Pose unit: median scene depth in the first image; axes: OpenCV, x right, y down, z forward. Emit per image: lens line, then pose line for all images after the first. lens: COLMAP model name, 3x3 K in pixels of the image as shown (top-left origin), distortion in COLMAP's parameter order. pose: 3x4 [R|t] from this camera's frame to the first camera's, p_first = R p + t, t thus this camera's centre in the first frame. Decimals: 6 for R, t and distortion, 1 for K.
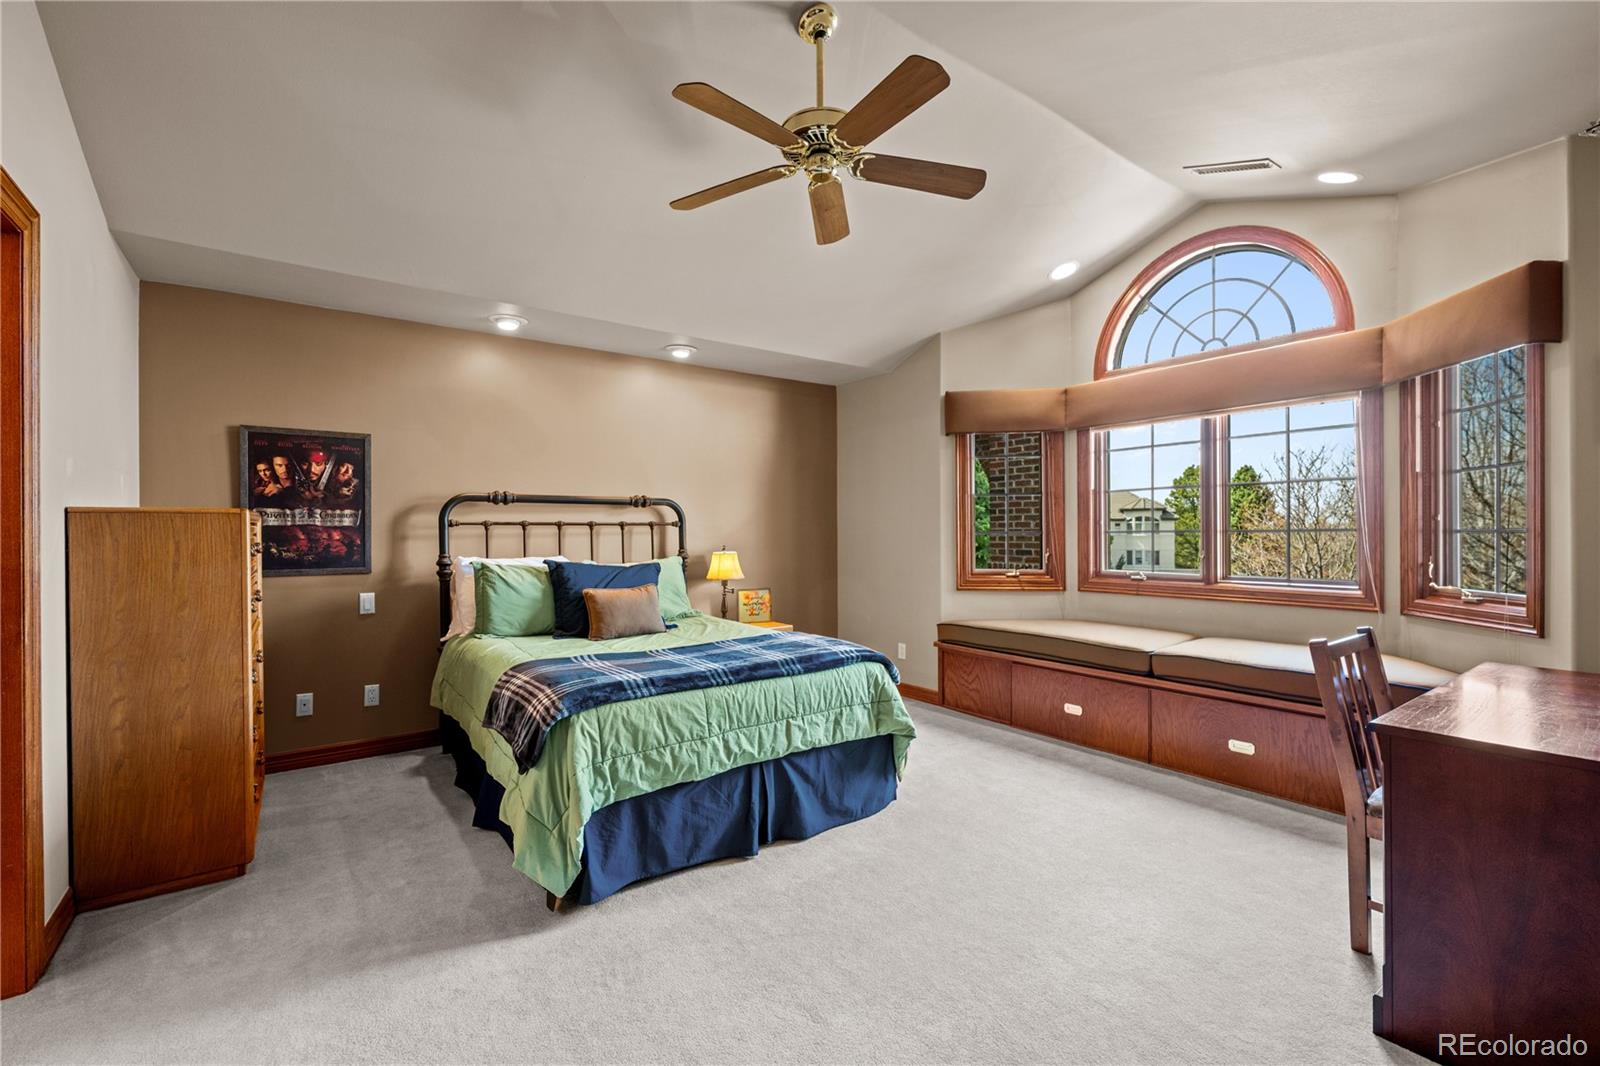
lens RADIAL K [[702.2, 0, 803.6], [0, 702.2, 534.5], [0, 0, 1]] dist [-0.004887, -0.000471]
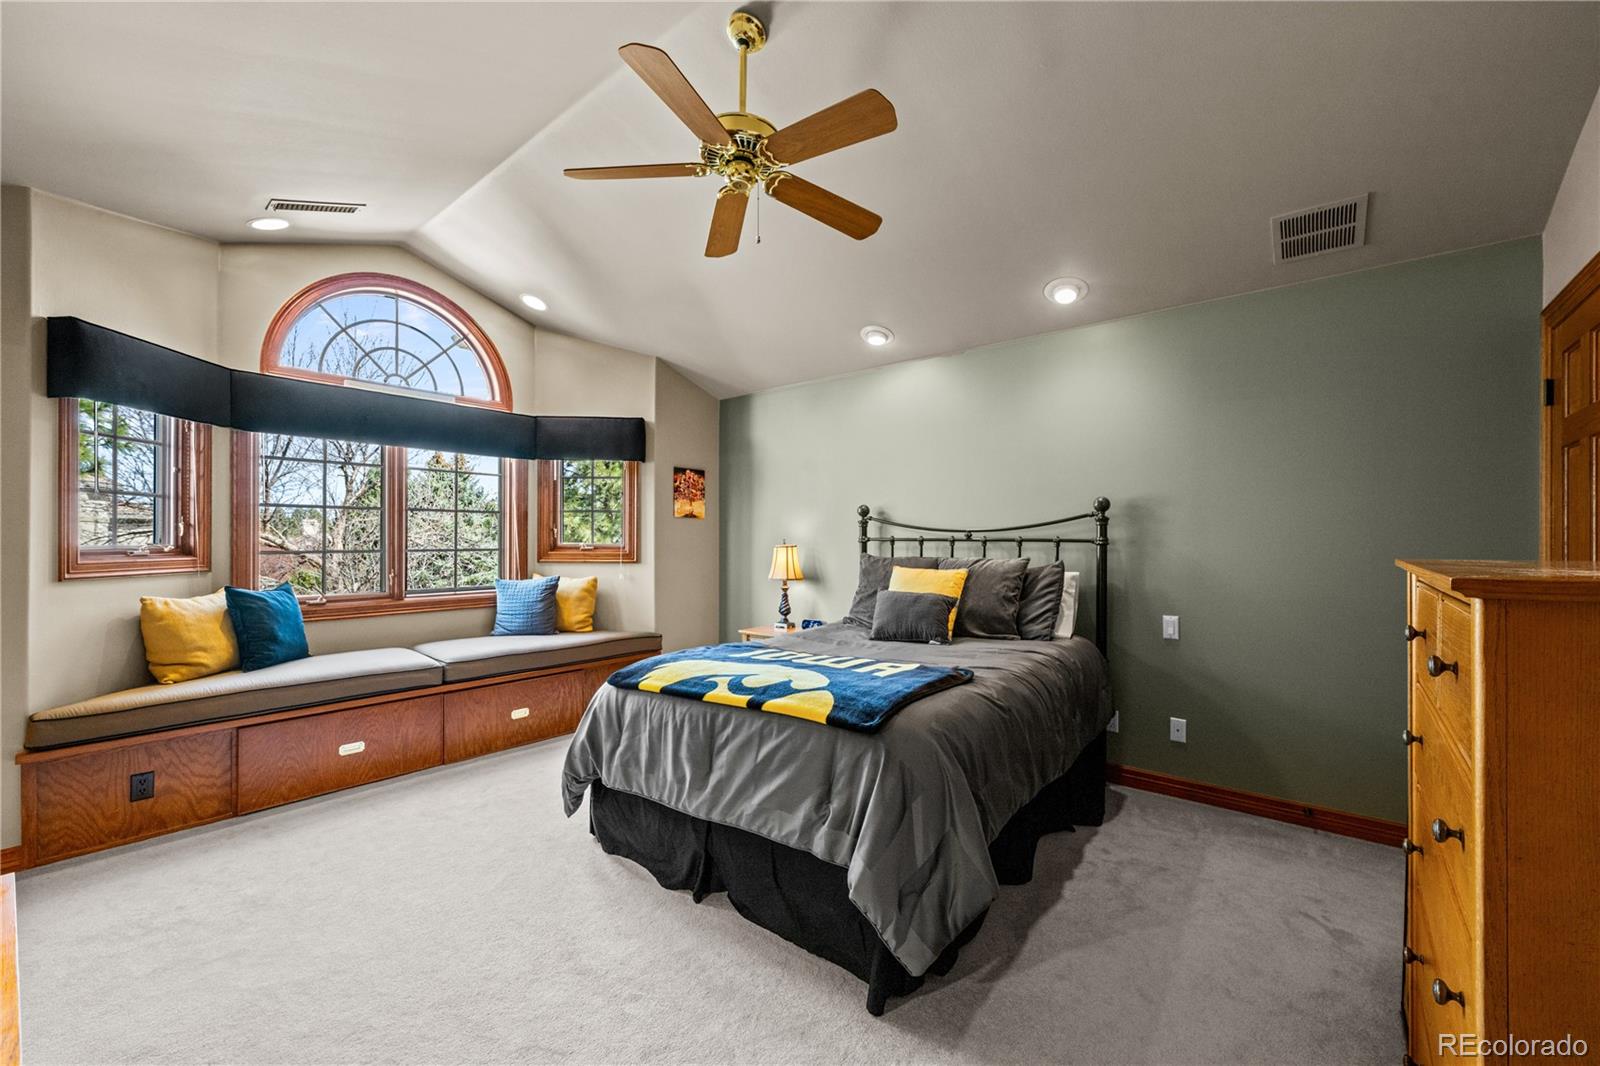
lens RADIAL K [[631.9, 0, 811.7], [0, 631.9, 539.0], [0, 0, 1]] dist [0.000279, -0.000049]
pose [[-0.246531, 0.003902, 0.969127, -0.536582], [-0.006318, 0.999964, -0.005634, -0.020113], [-0.969114, -0.007512, -0.246498, 0.614793]]
